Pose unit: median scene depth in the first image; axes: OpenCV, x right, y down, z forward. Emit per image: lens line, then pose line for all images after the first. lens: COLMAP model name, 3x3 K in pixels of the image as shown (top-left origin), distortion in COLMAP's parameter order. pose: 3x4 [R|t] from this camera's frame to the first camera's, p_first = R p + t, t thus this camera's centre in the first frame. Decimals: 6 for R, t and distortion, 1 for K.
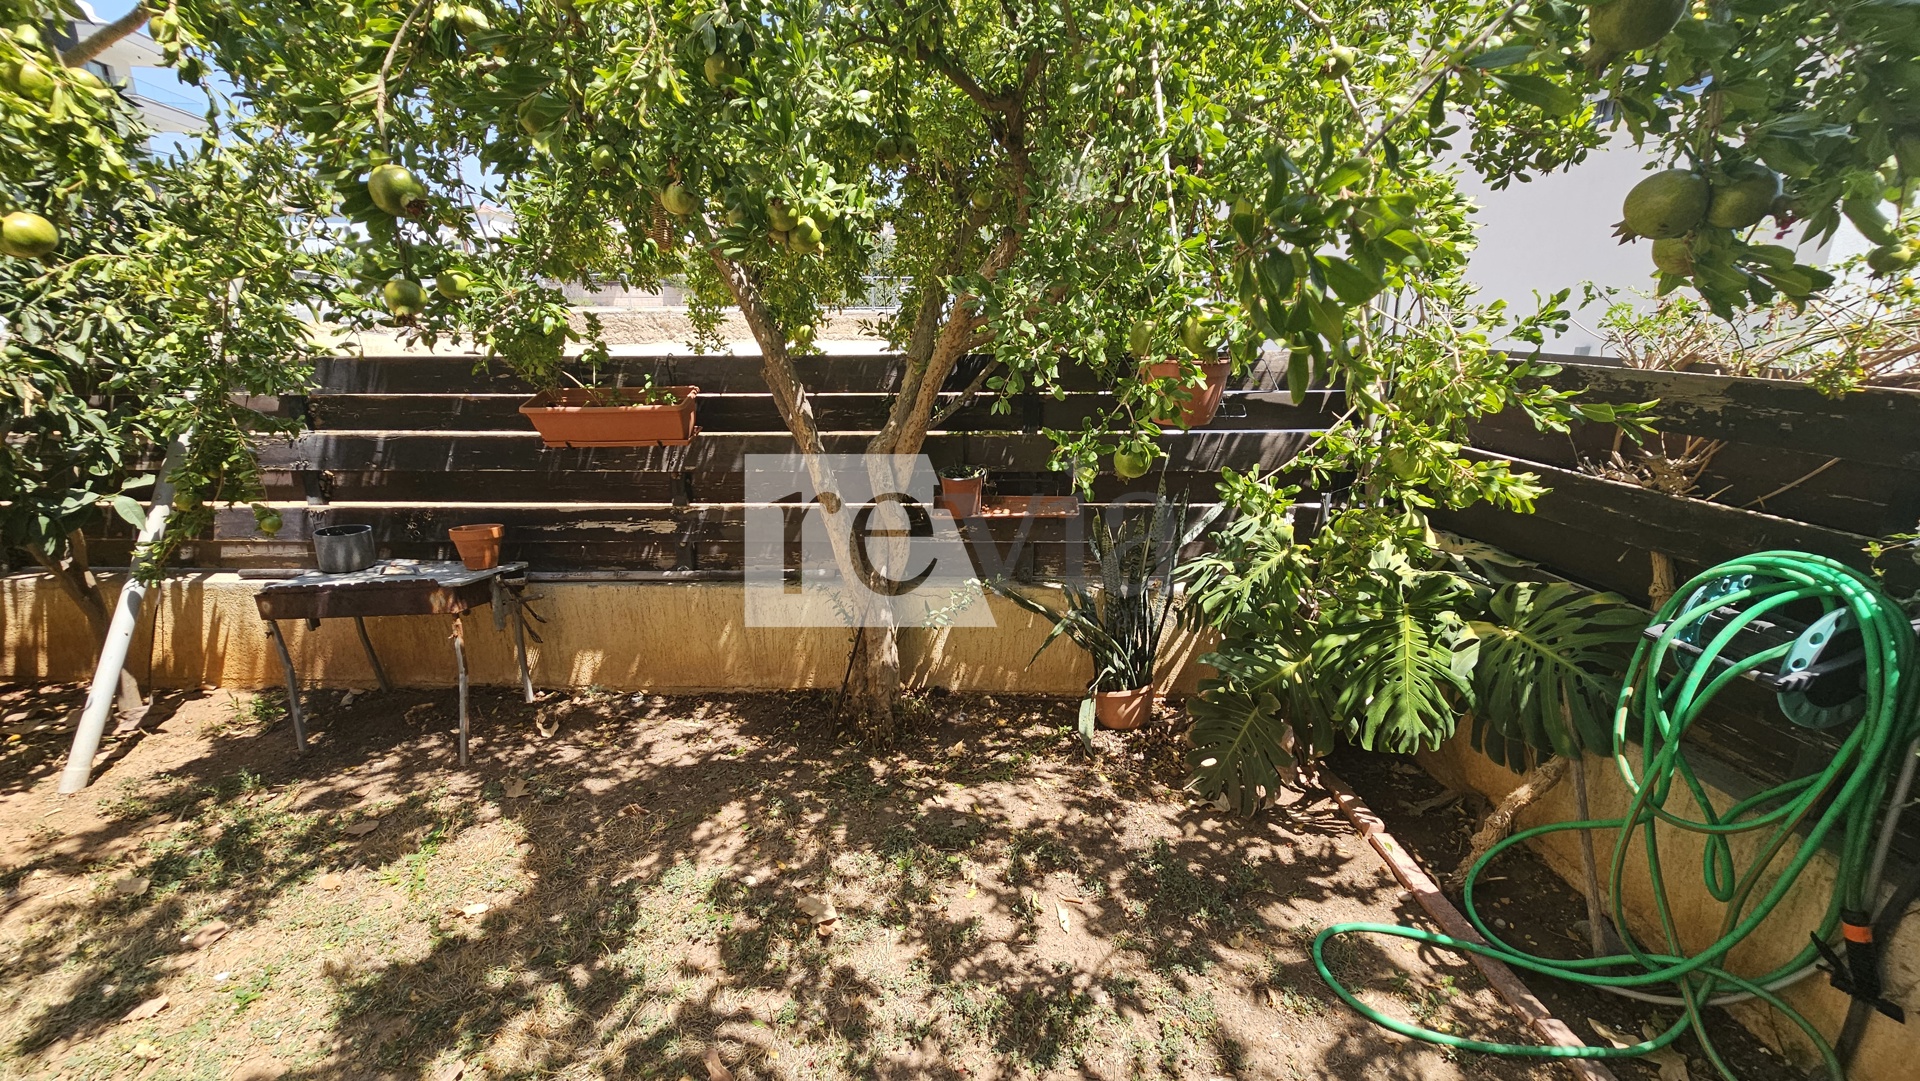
lens RADIAL K [[797.1, 0, 961.9], [0, 797.1, 535.2], [0, 0, 1]] dist [0.000103, 0.001076]
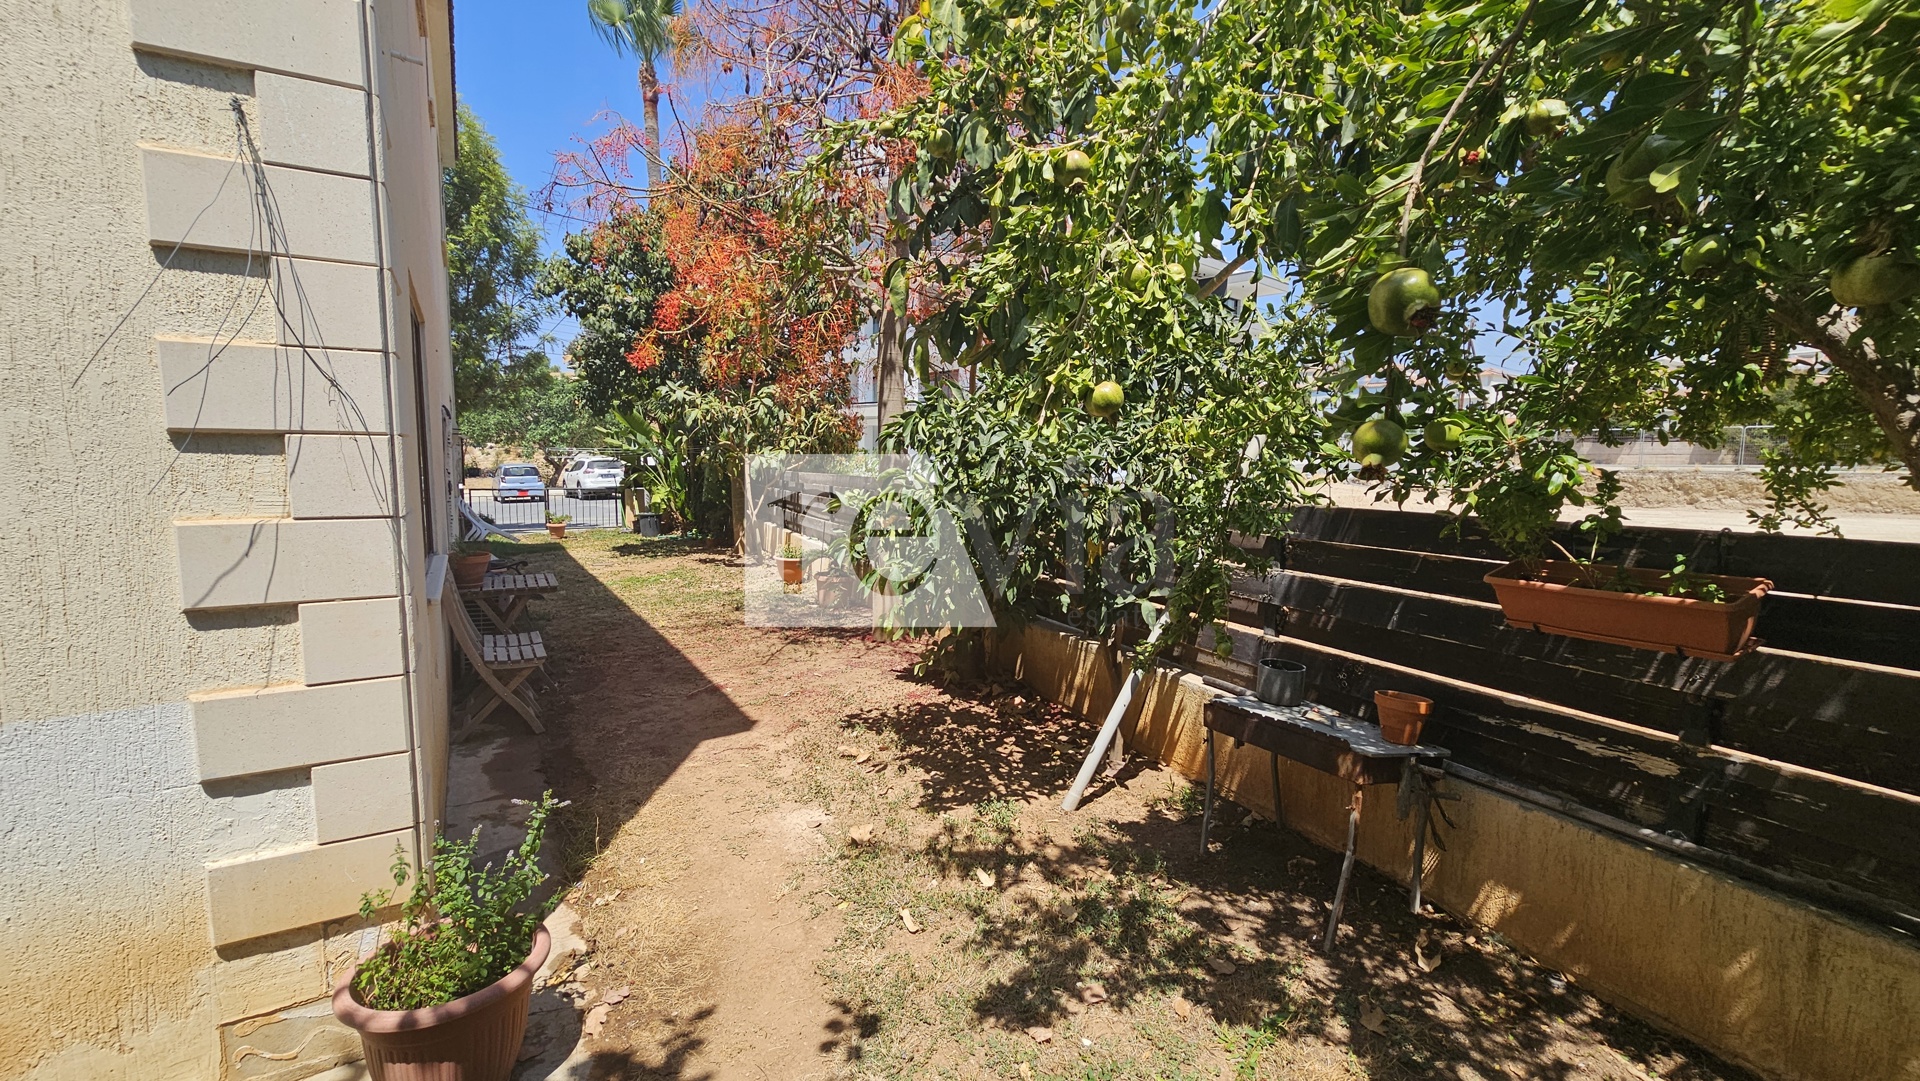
lens RADIAL K [[797.1, 0, 968.6], [0, 797.1, 544.3], [0, 0, 1]] dist [0.000103, 0.001076]
pose [[0.474281, 0.099096, -0.874778, -0.072899], [-0.252946, 0.967087, -0.027588, -0.029013], [0.843253, 0.234356, 0.483737, 0.112465]]
